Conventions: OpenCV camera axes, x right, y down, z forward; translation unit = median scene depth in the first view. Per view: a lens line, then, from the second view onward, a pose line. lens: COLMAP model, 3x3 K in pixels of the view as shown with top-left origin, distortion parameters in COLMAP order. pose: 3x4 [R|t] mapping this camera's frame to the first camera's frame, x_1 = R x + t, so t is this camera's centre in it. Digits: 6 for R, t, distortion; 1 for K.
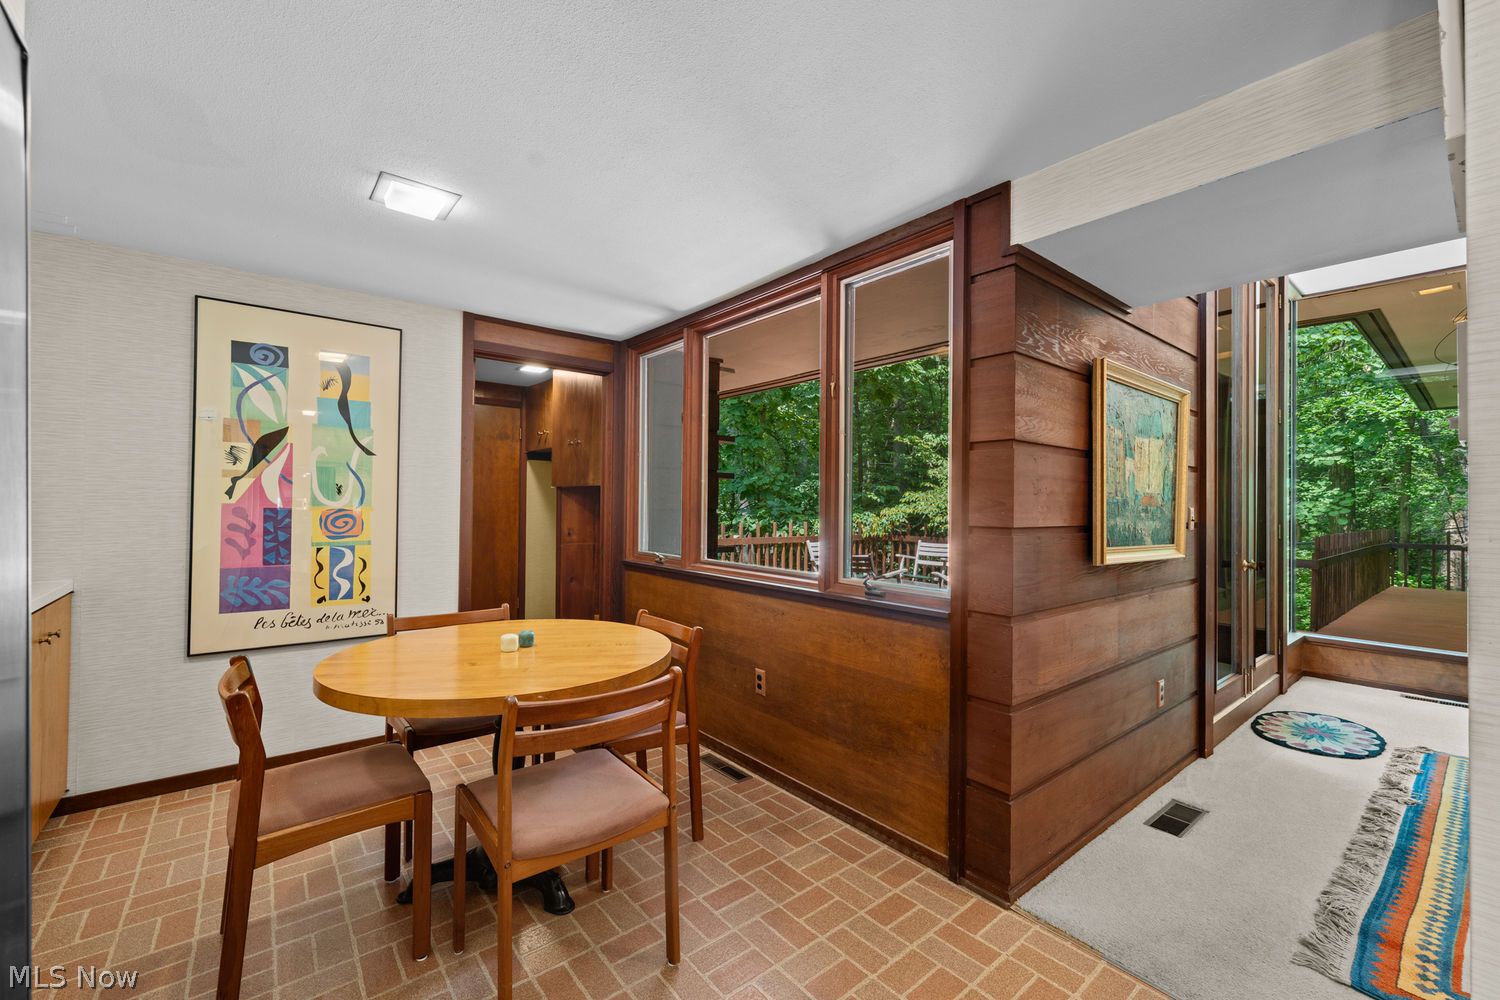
lens RADIAL K [[621.8, 0, 757.0], [0, 621.8, 500.4], [0, 0, 1]] dist [-0.000294, 0.000416]
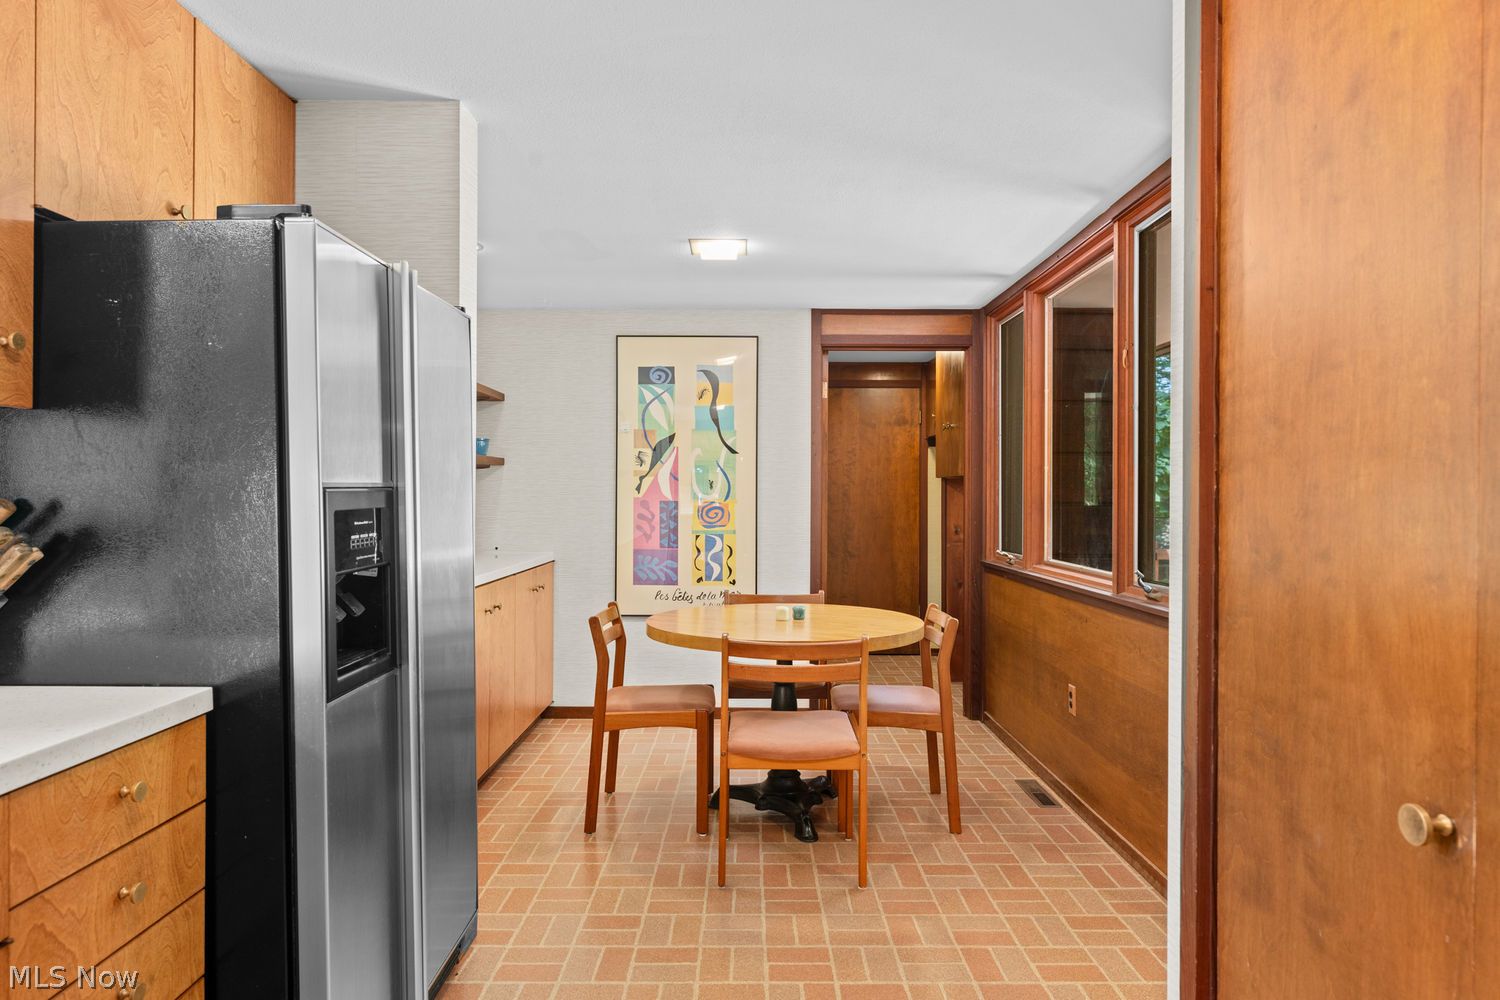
lens RADIAL K [[916.7, 0, 748.8], [0, 916.7, 502.4], [0, 0, 1]] dist [-0.002892, -0.000104]
pose [[0.771560, -0.003267, -0.636148, 0.475270], [0.007833, 0.999960, 0.004365, 0.008473], [0.636108, -0.008351, 0.771555, -0.270096]]
